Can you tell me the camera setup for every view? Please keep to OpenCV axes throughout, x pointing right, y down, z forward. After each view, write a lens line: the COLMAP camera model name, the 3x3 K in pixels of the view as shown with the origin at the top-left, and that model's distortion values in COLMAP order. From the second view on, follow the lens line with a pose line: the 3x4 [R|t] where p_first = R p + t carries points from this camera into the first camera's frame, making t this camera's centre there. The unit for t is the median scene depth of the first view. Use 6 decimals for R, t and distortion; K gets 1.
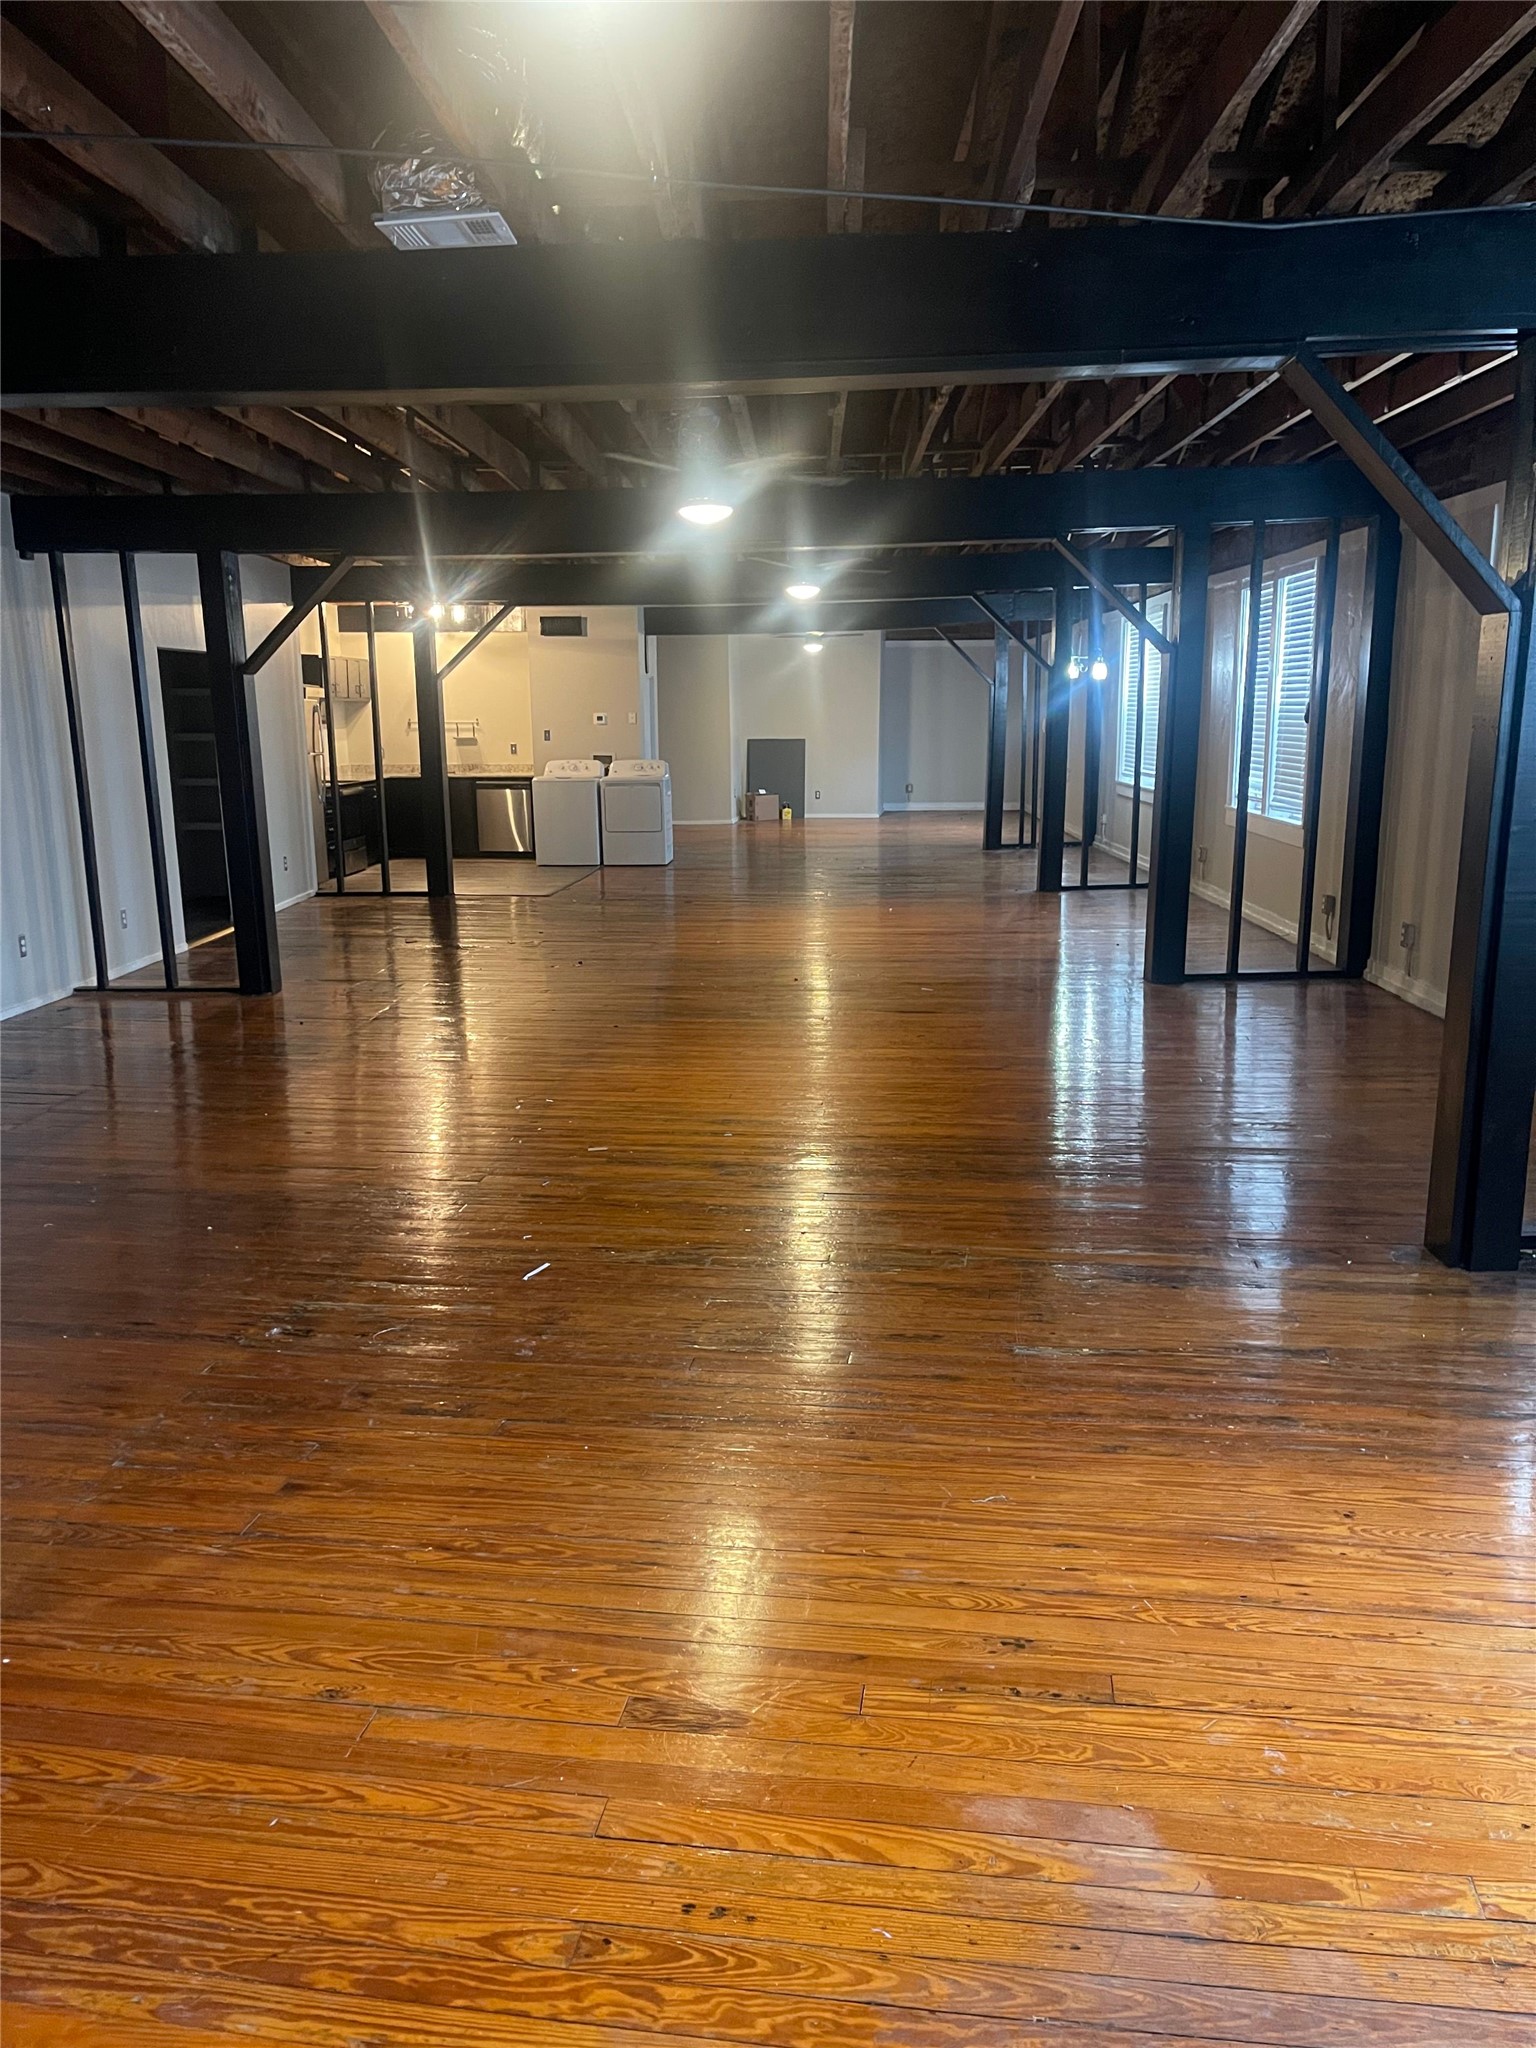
lens RADIAL K [[1541.5, 0, 762.3], [0, 1541.5, 1063.1], [0, 0, 1]] dist [0.065501, -0.096843]
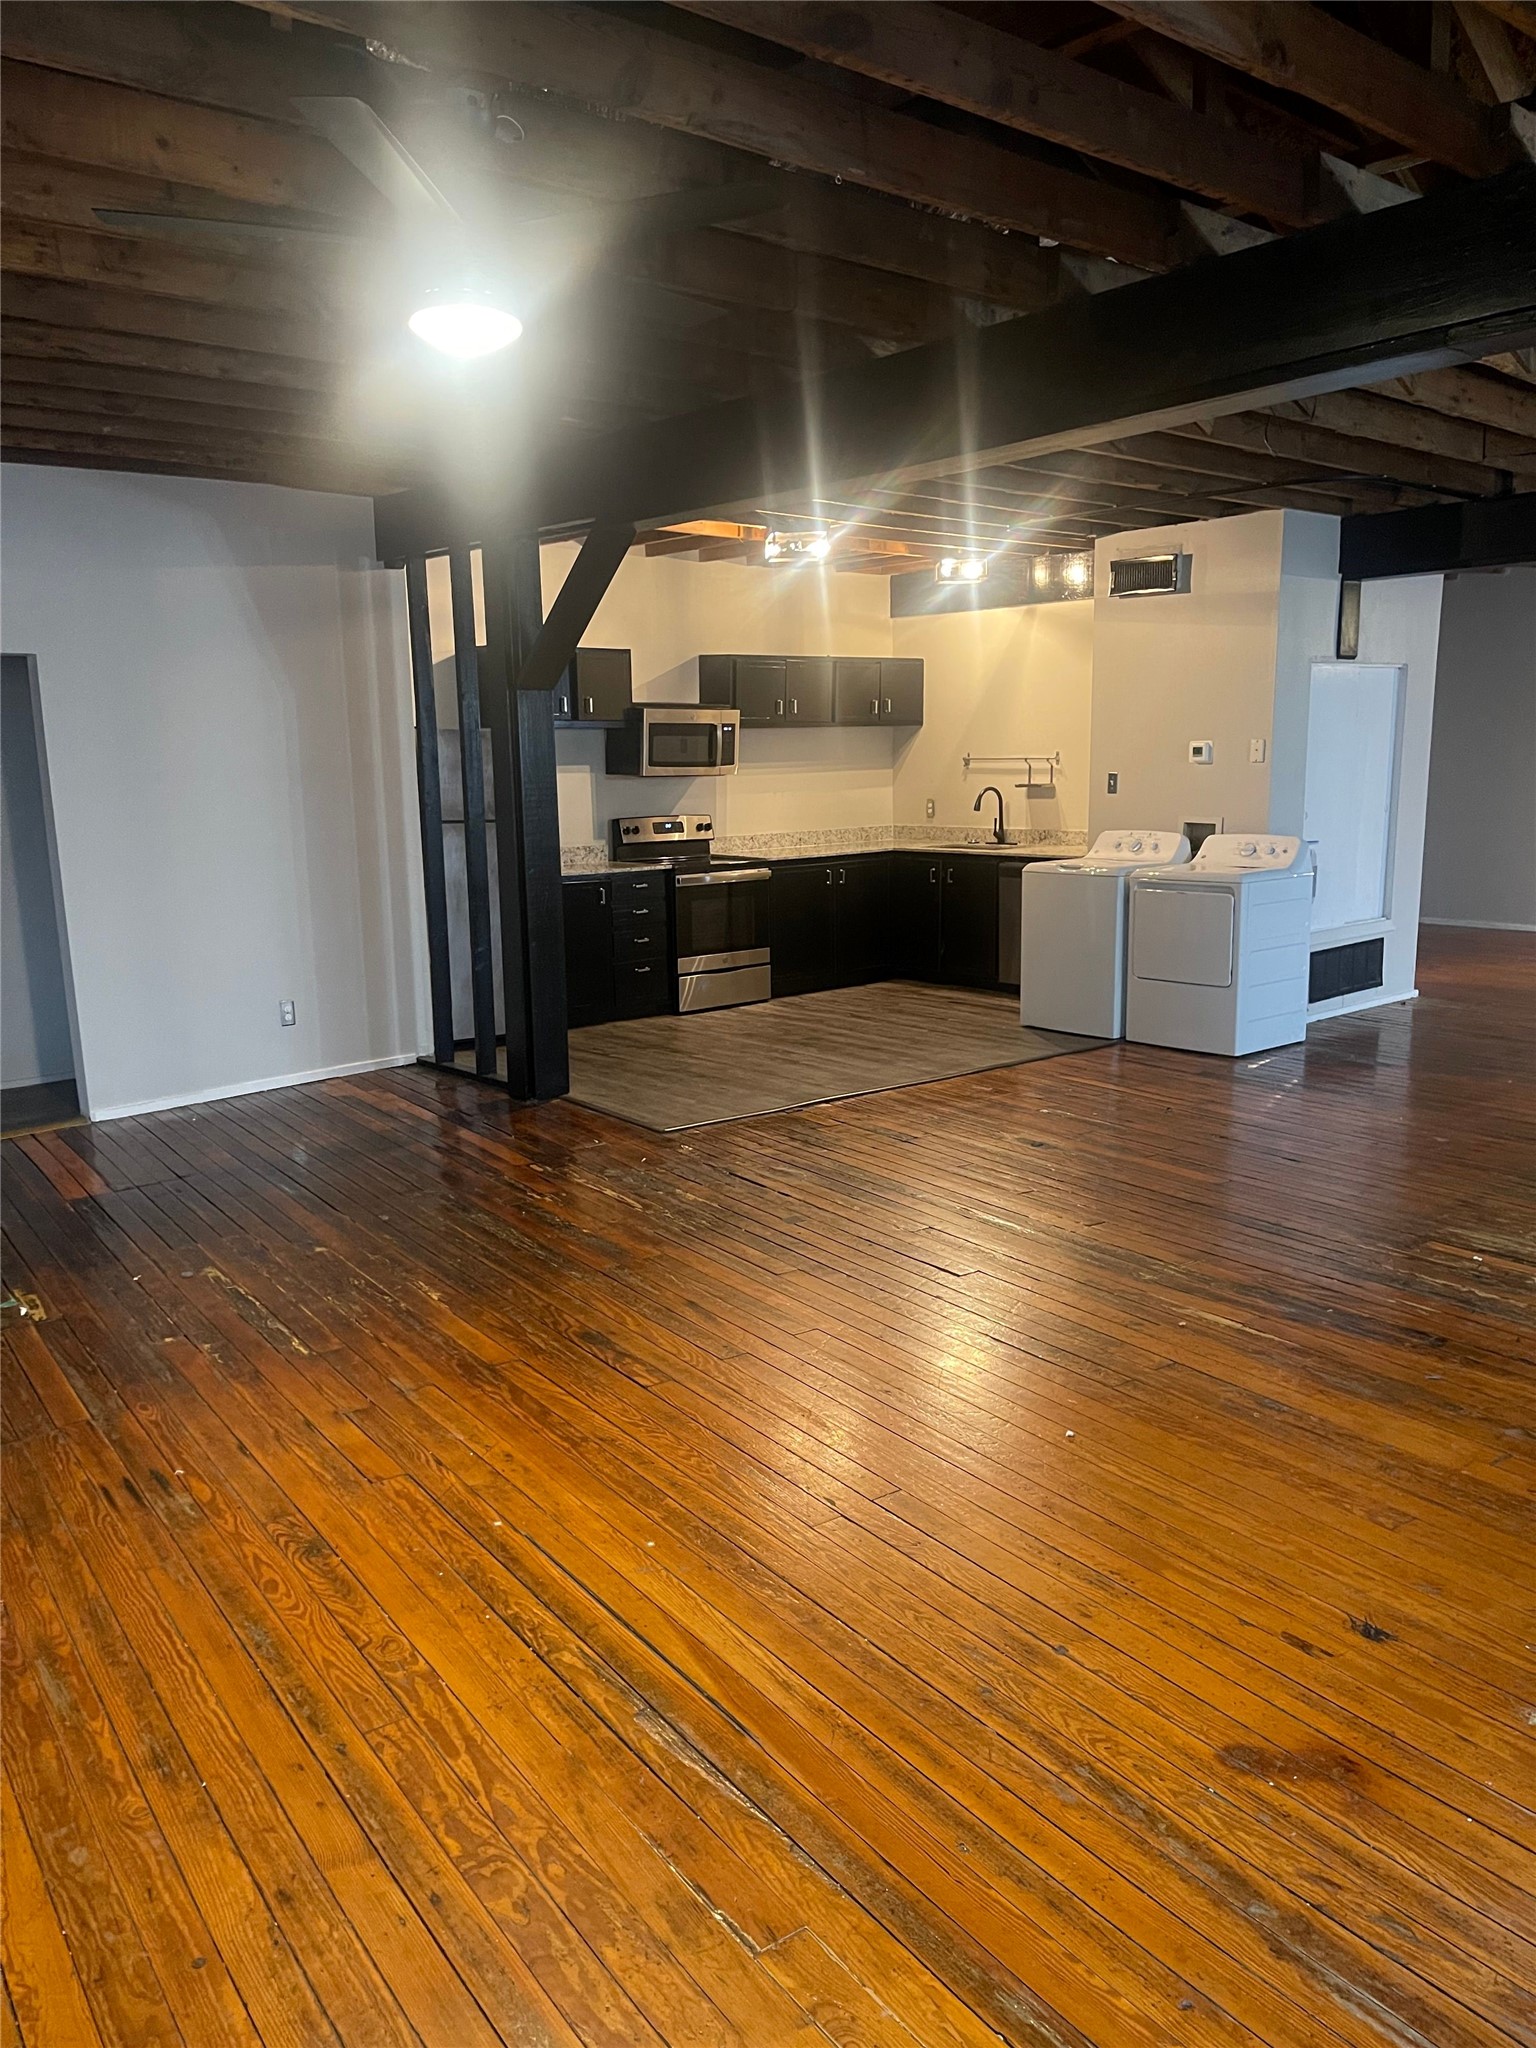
lens RADIAL K [[1541.5, 0, 762.3], [0, 1541.5, 1063.1], [0, 0, 1]] dist [0.065501, -0.096843]
pose [[0.682714, 0.143148, -0.716526, 0.219306], [-0.149354, 0.987257, 0.054928, -0.160519], [0.715258, 0.069516, 0.695394, 0.689146]]
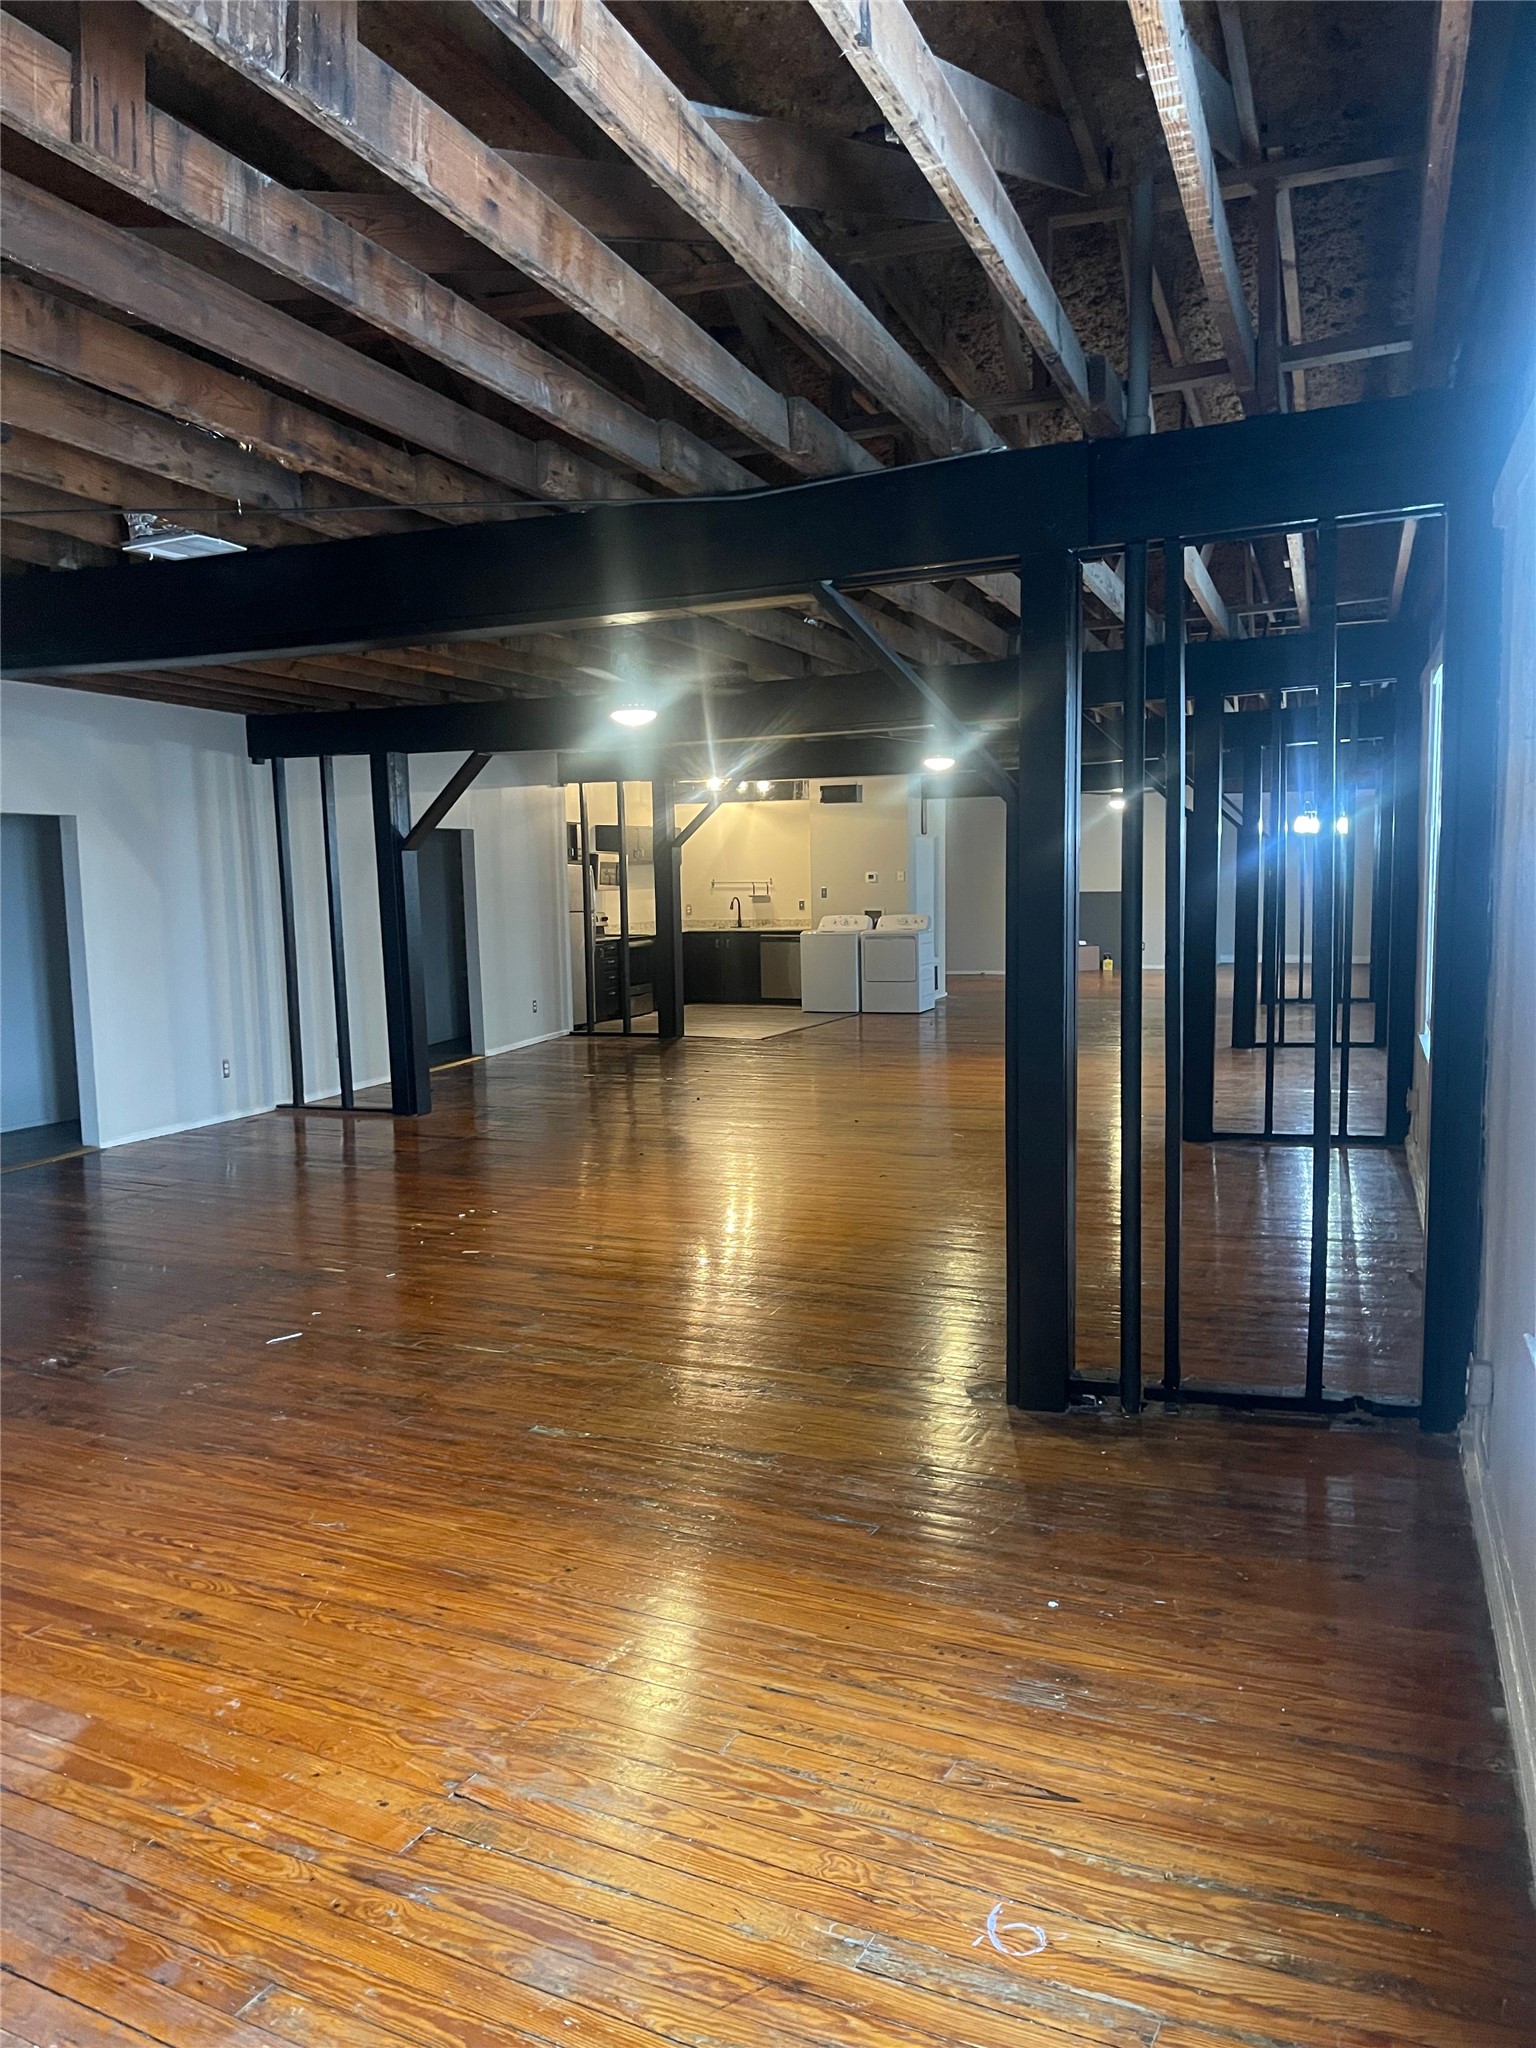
lens RADIAL K [[1541.5, 0, 762.3], [0, 1541.5, 1063.1], [0, 0, 1]] dist [0.065501, -0.096843]
pose [[0.949409, 0.028915, -0.312709, 0.200560], [-0.058175, 0.994711, -0.084648, -0.000113], [0.308608, 0.098557, 0.946070, -0.024270]]
